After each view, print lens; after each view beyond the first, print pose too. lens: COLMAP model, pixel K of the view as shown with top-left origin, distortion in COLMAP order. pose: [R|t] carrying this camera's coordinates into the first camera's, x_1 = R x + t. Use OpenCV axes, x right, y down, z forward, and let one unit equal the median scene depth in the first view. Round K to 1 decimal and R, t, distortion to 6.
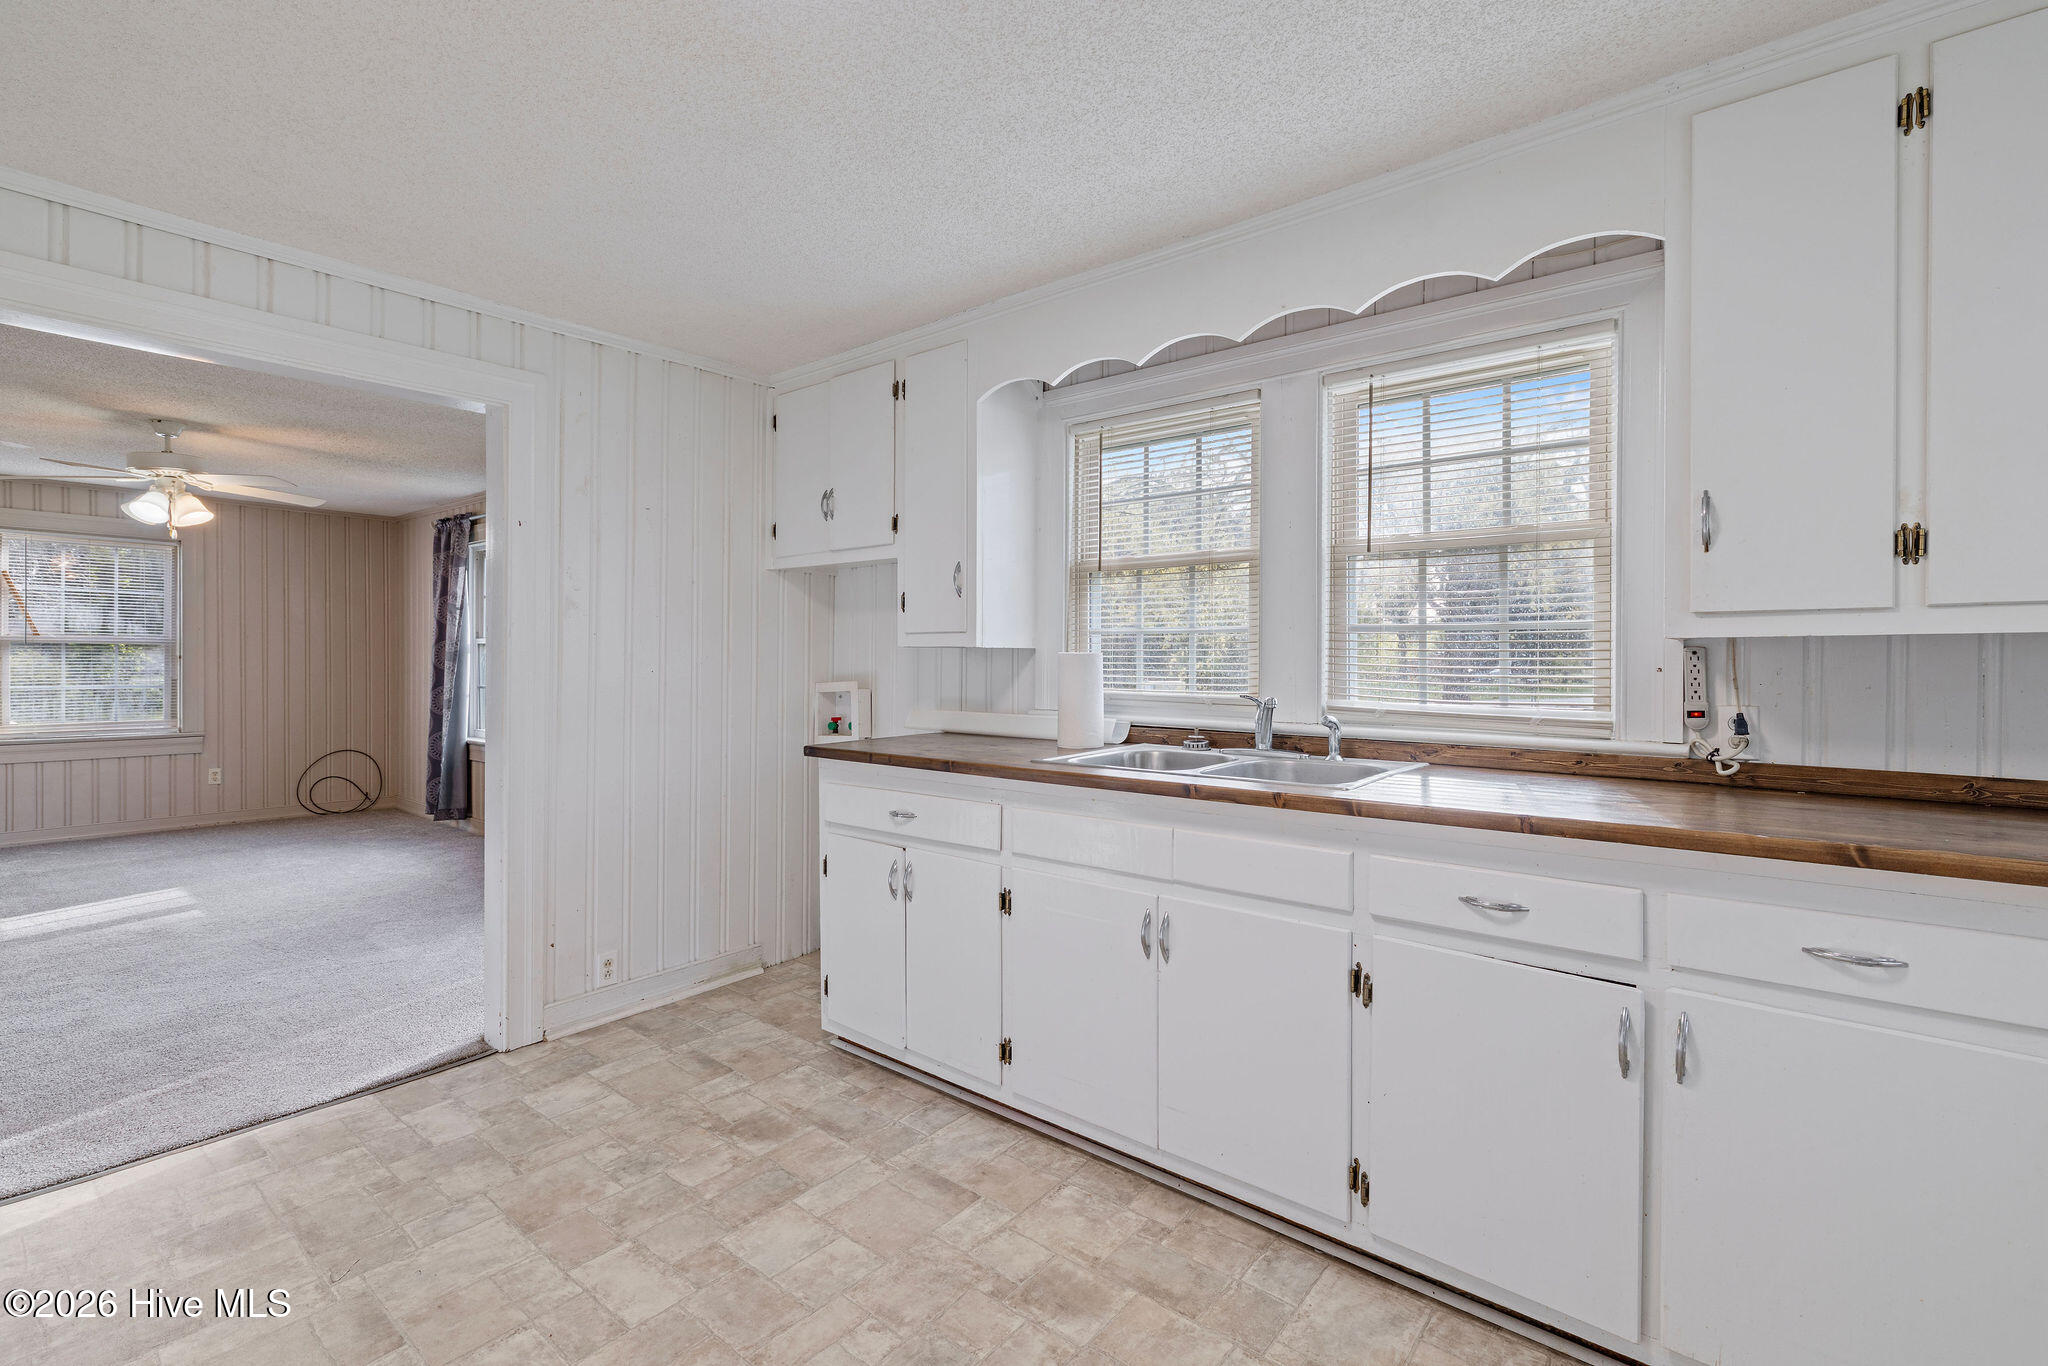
lens RADIAL K [[912.7, 0, 1023.1], [0, 912.7, 684.8], [0, 0, 1]] dist [-0.002141, -0.000535]
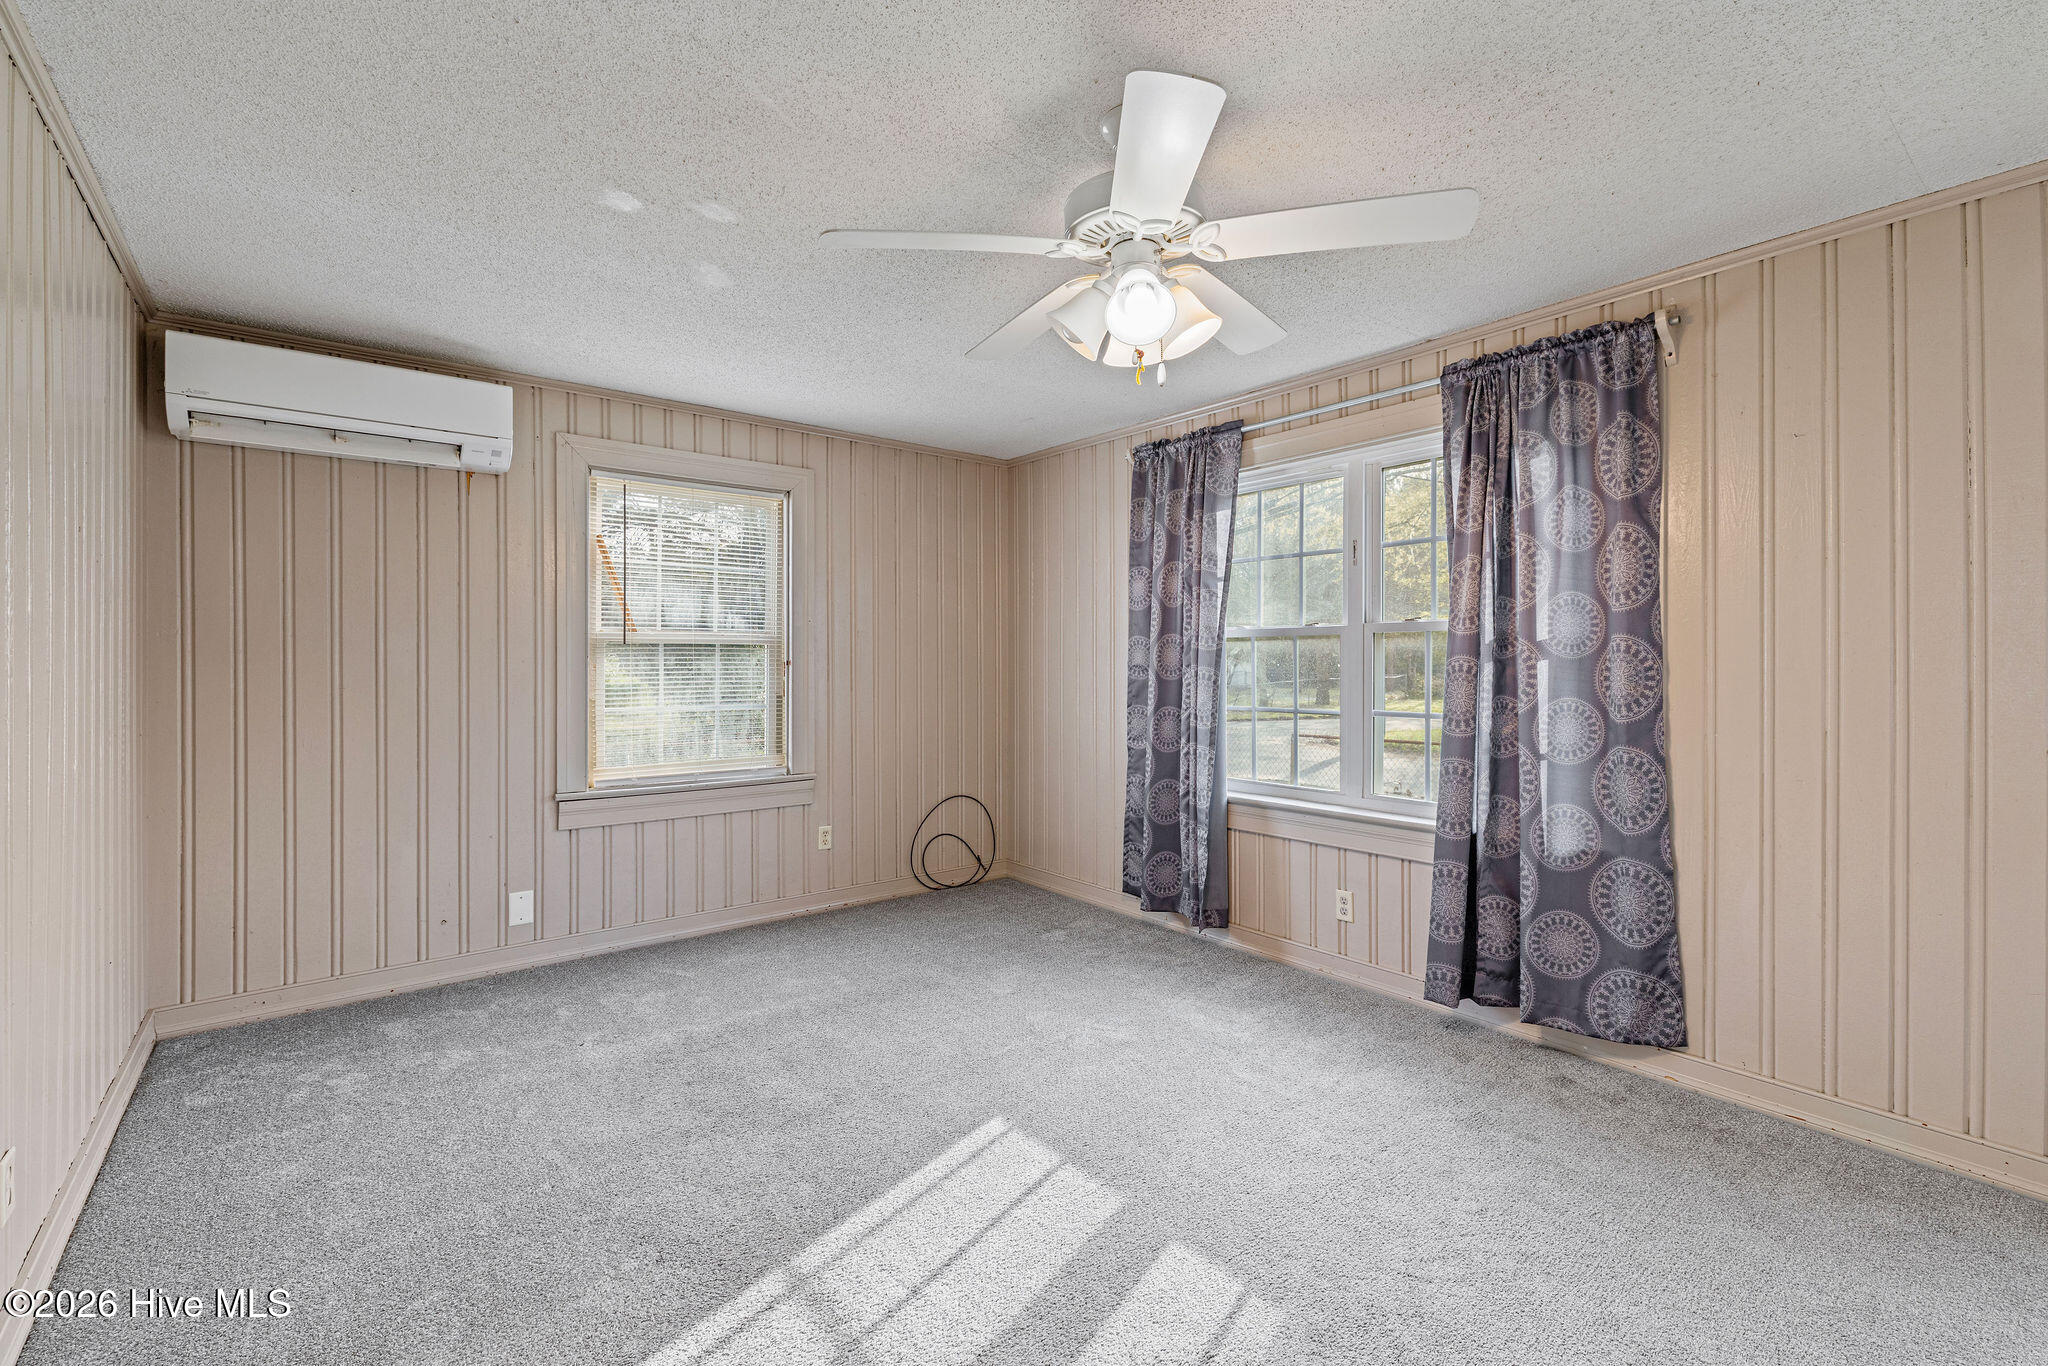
lens RADIAL K [[889.5, 0, 1028.5], [0, 889.5, 662.5], [0, 0, 1]] dist [0.002212, 0.000377]
pose [[0.976773, -0.007776, -0.214137, -0.612269], [0.002400, 0.999676, -0.025356, -0.013201], [0.214265, 0.024253, 0.976475, 0.392012]]
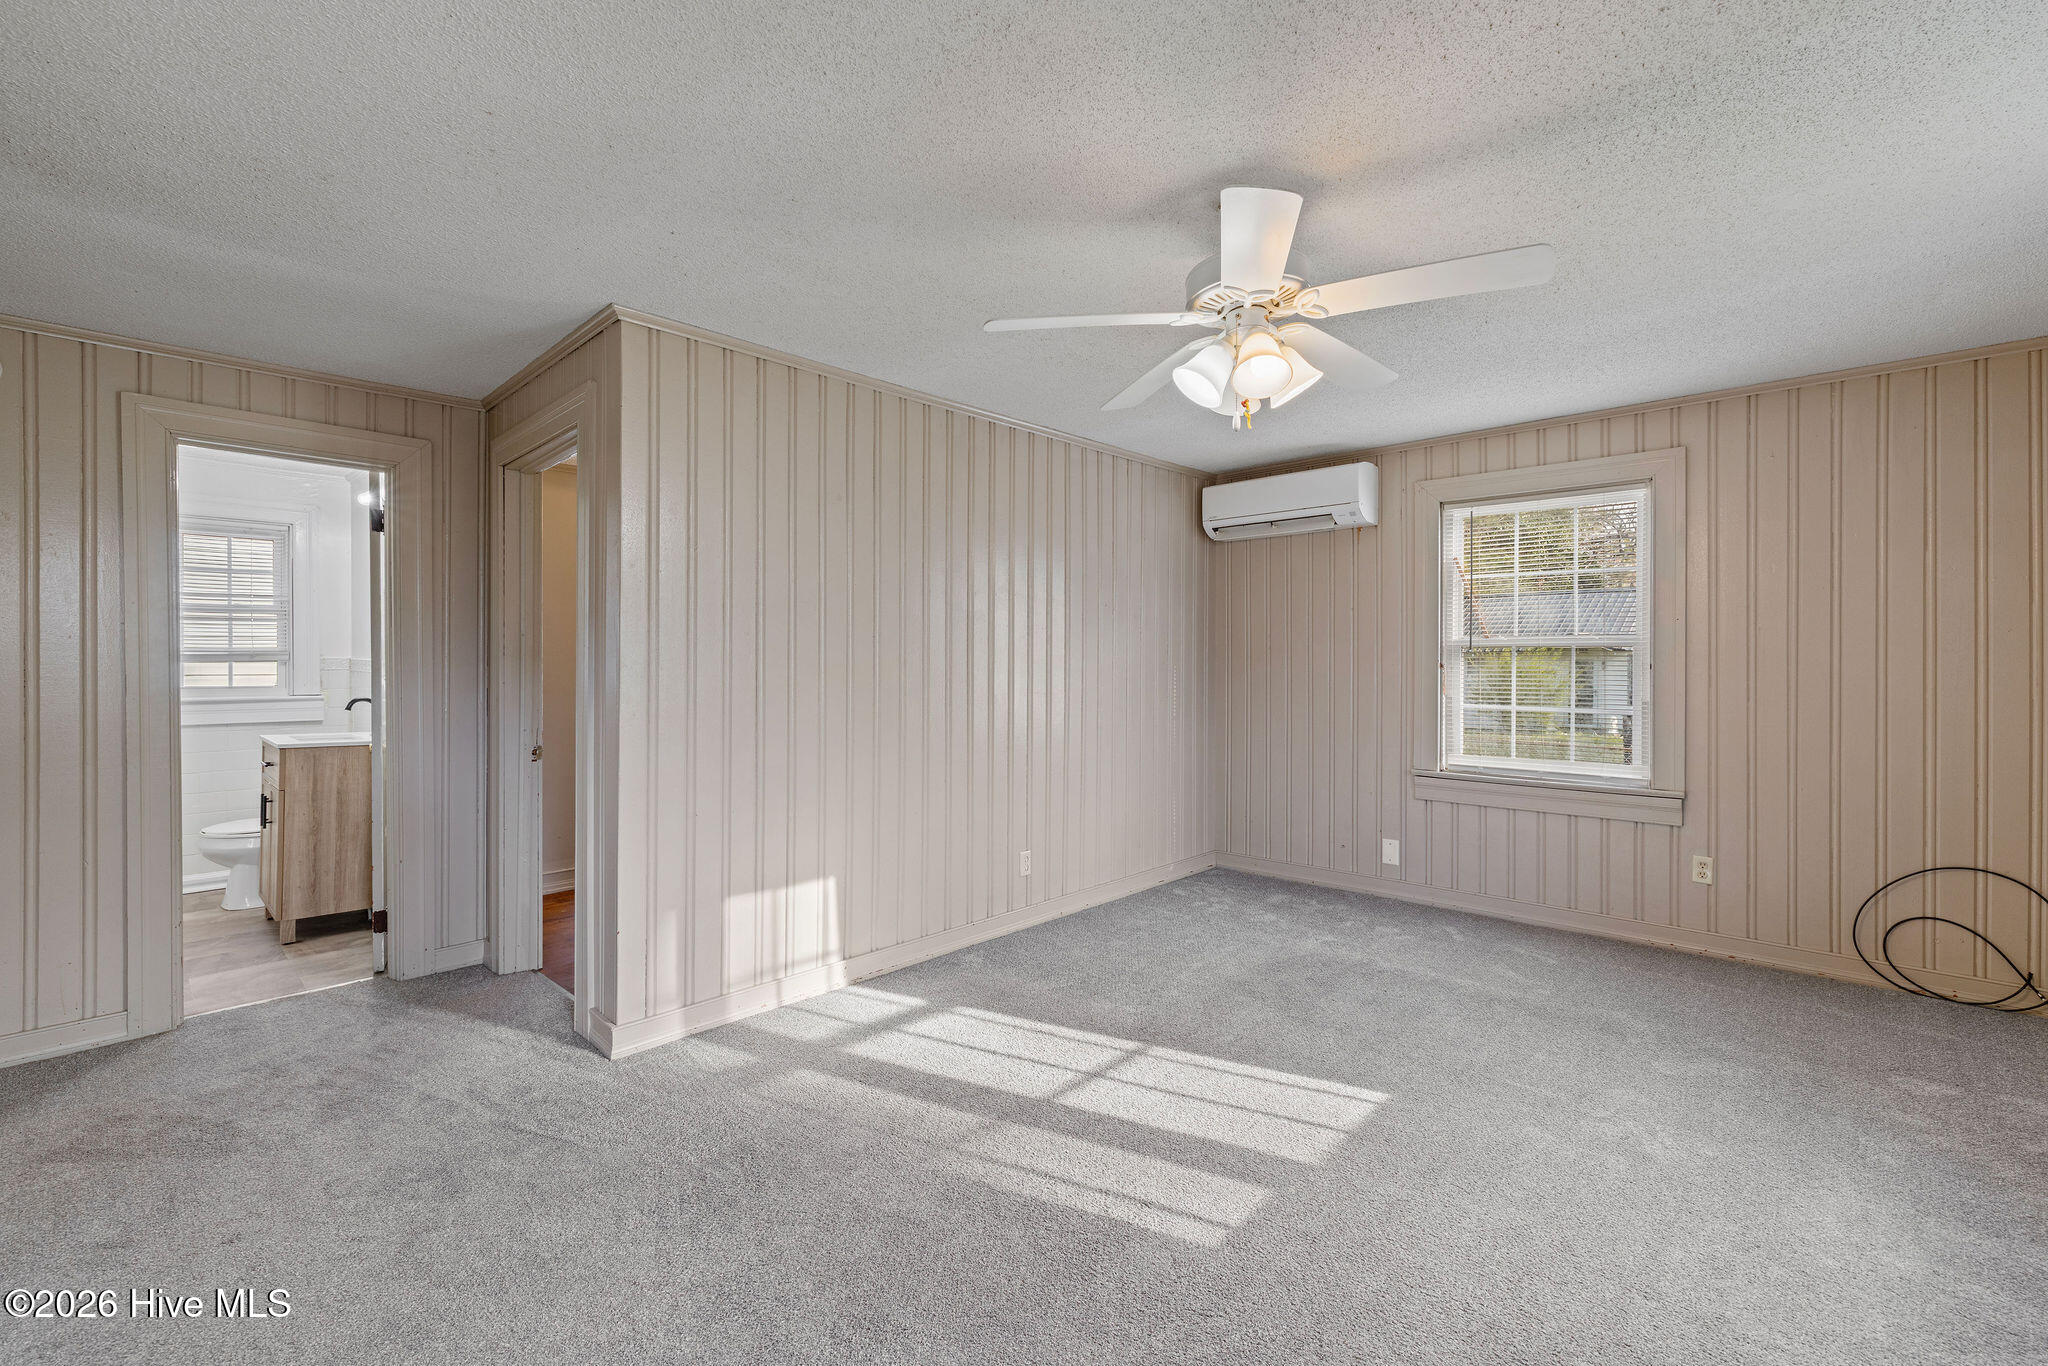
lens RADIAL K [[889.5, 0, 1039.5], [0, 889.5, 670.6], [0, 0, 1]] dist [0.002212, 0.000377]
pose [[-0.068162, 0.003936, -0.997666, -0.296284], [-0.026939, 0.999620, 0.005784, -0.019699], [0.997310, 0.027270, -0.068031, 0.627175]]
